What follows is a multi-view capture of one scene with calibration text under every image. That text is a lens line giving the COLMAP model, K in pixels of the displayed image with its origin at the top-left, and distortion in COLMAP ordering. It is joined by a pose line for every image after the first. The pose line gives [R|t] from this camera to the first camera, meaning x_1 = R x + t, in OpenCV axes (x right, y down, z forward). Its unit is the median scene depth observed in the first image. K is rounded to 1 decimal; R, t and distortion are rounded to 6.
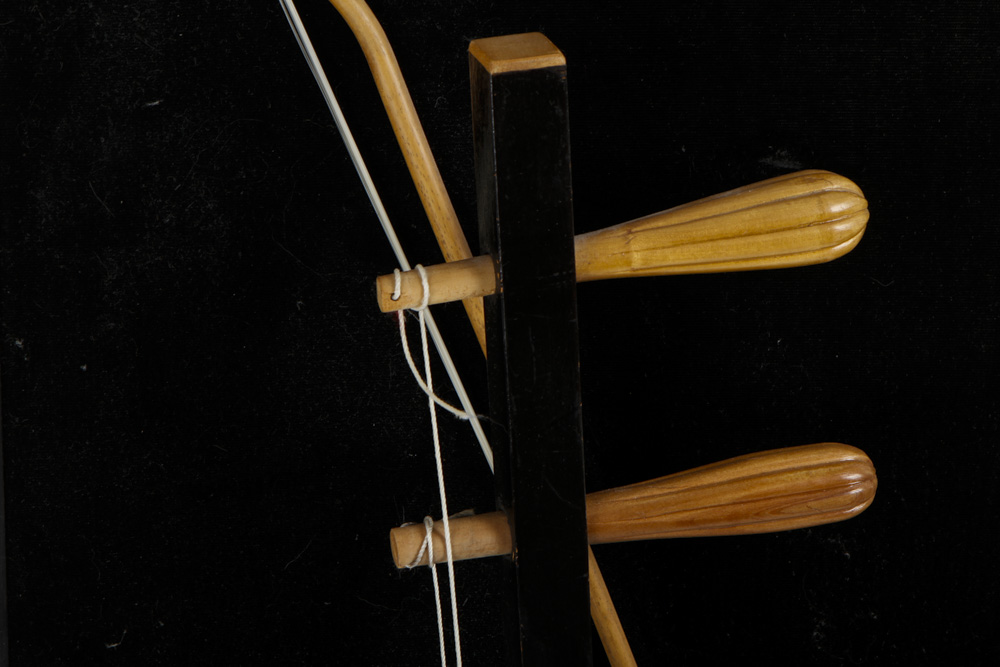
lens RADIAL K [[3094.6, 0, 506.2], [0, 3094.6, 330.7], [0, 0, 1]] dist [0.315508, 0.000000]
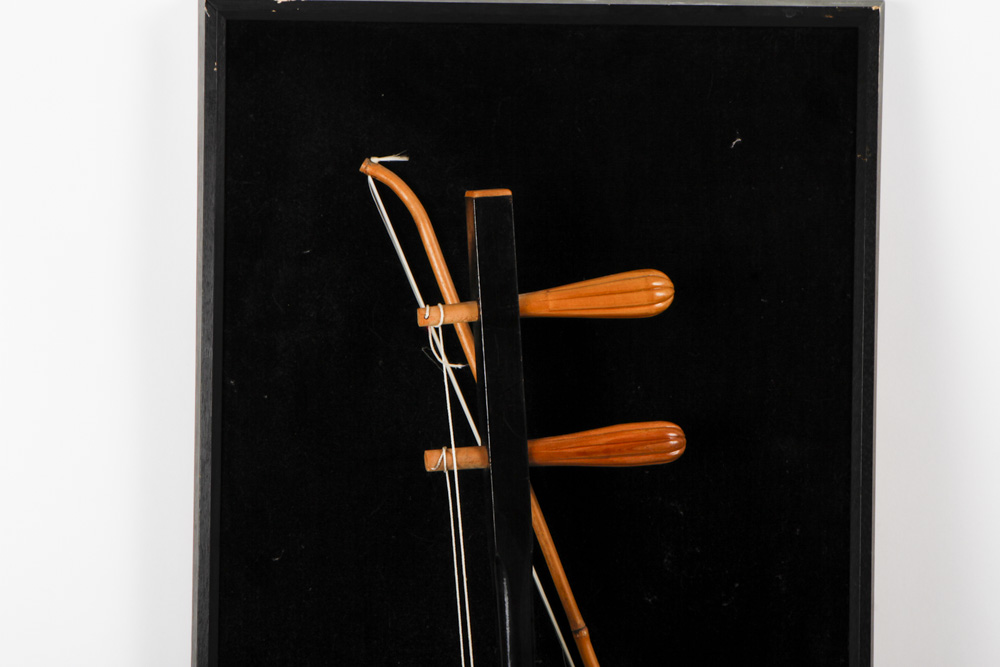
lens RADIAL K [[3094.6, 0, 510.1], [0, 3094.6, 331.8], [0, 0, 1]] dist [0.315508, 0.000000]
pose [[0.998694, -0.008115, -0.050448, 0.111289], [-0.008258, 0.948693, -0.316090, 0.591882], [0.050425, 0.316094, 0.947387, -0.813486]]
